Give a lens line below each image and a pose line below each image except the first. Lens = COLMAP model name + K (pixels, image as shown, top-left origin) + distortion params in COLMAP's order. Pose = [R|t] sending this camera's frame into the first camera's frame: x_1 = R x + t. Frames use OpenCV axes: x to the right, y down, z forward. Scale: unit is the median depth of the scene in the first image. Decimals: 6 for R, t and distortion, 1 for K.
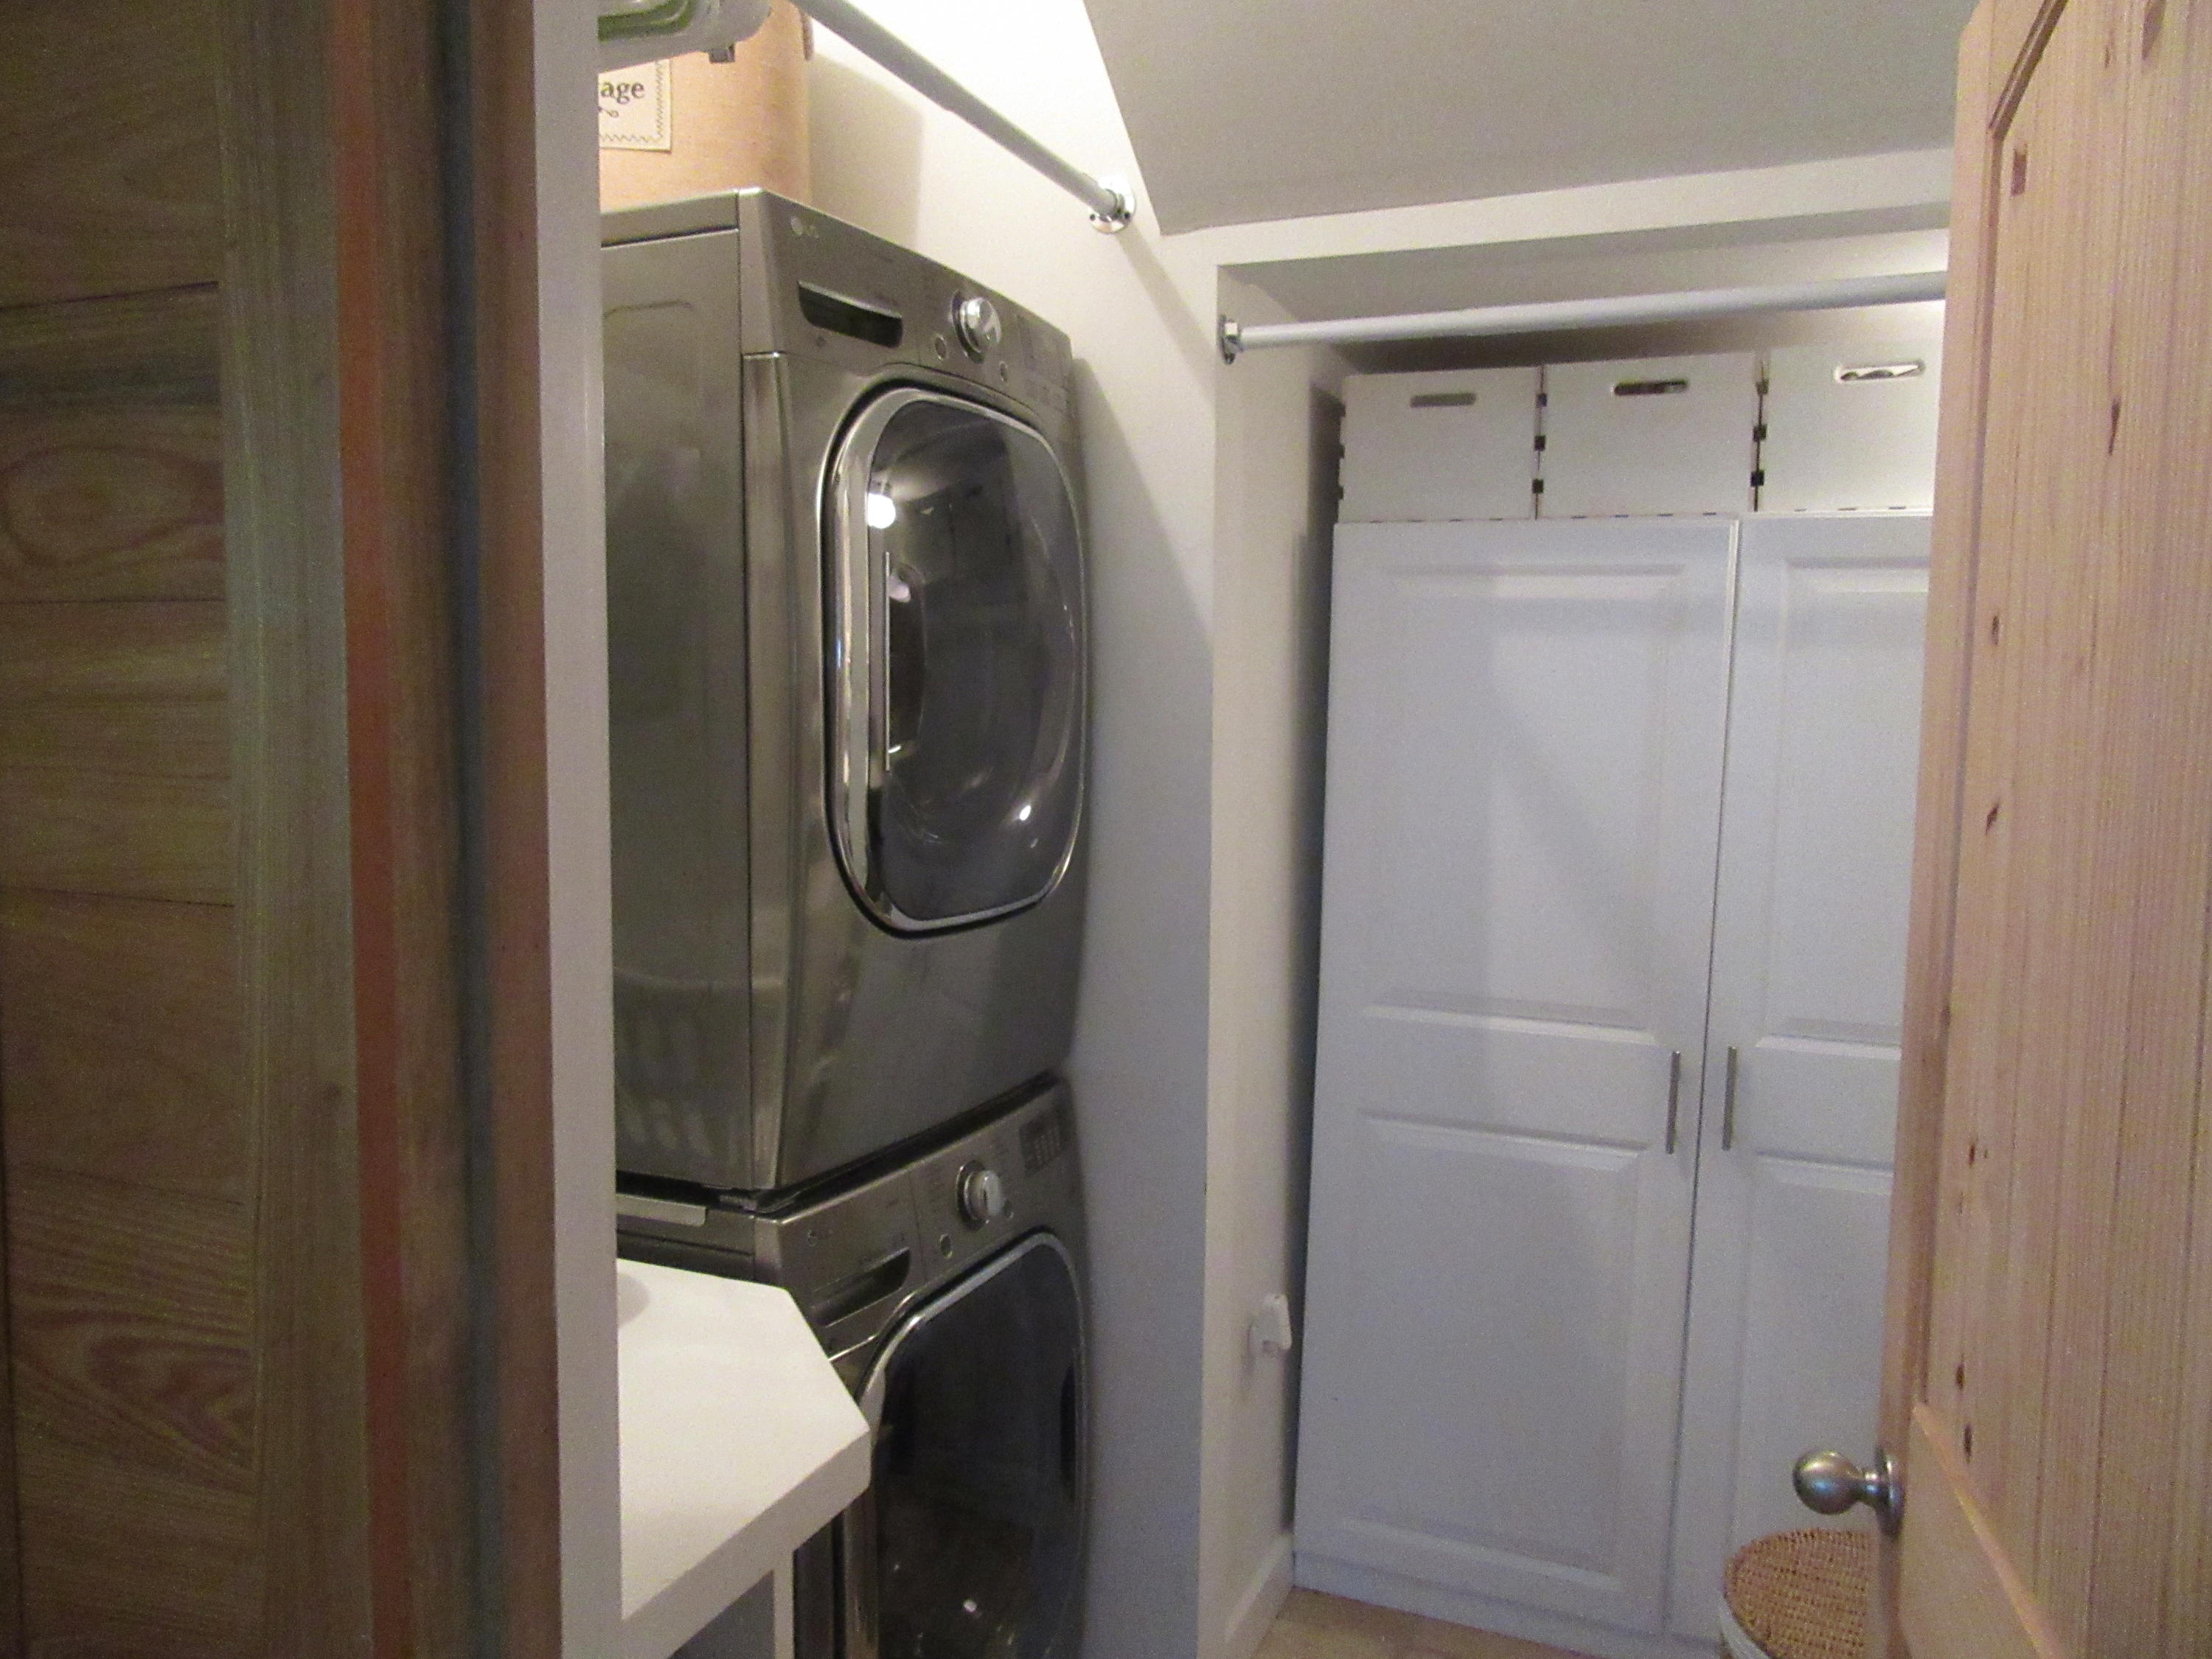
lens RADIAL K [[1625.9, 0, 1103.7], [0, 1625.9, 839.4], [0, 0, 1]] dist [-0.017618, 0.010418]
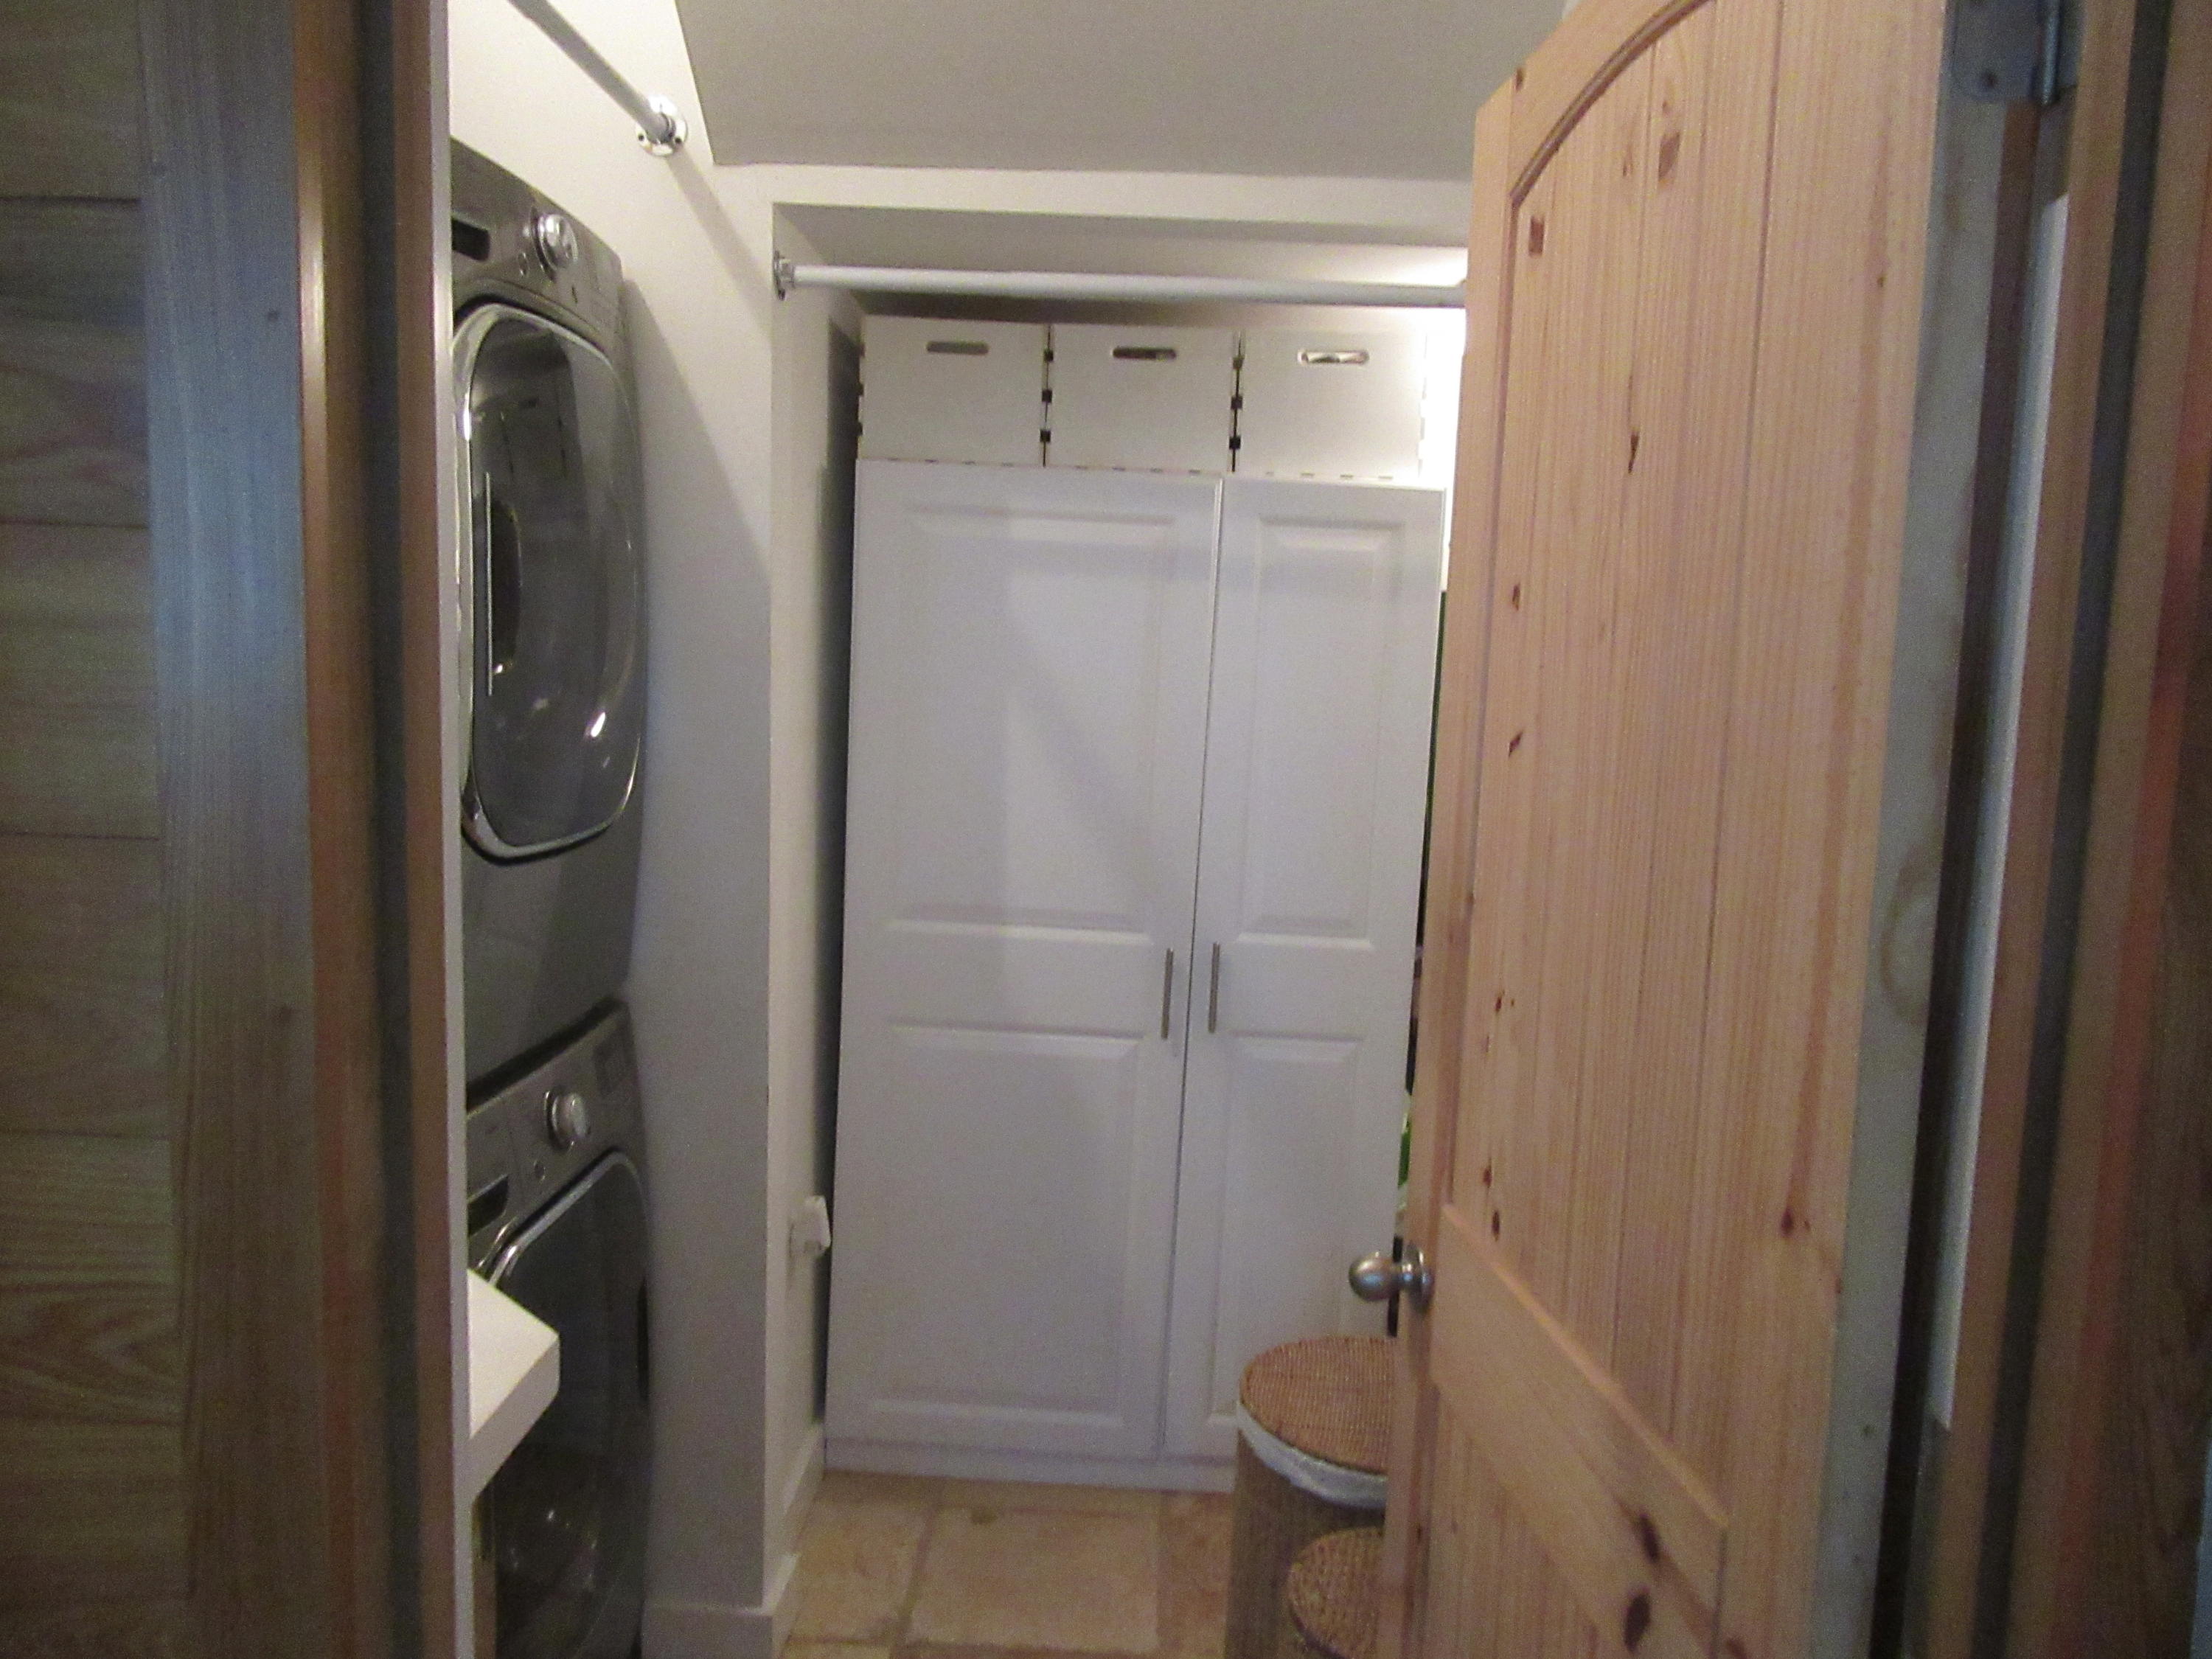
lens RADIAL K [[1625.9, 0, 1103.7], [0, 1625.9, 839.4], [0, 0, 1]] dist [-0.017618, 0.010418]
pose [[0.932958, -0.022123, 0.359305, -0.104943], [0.005391, 0.998857, 0.047503, -0.000042], [-0.359945, -0.042381, 0.932010, -0.042020]]
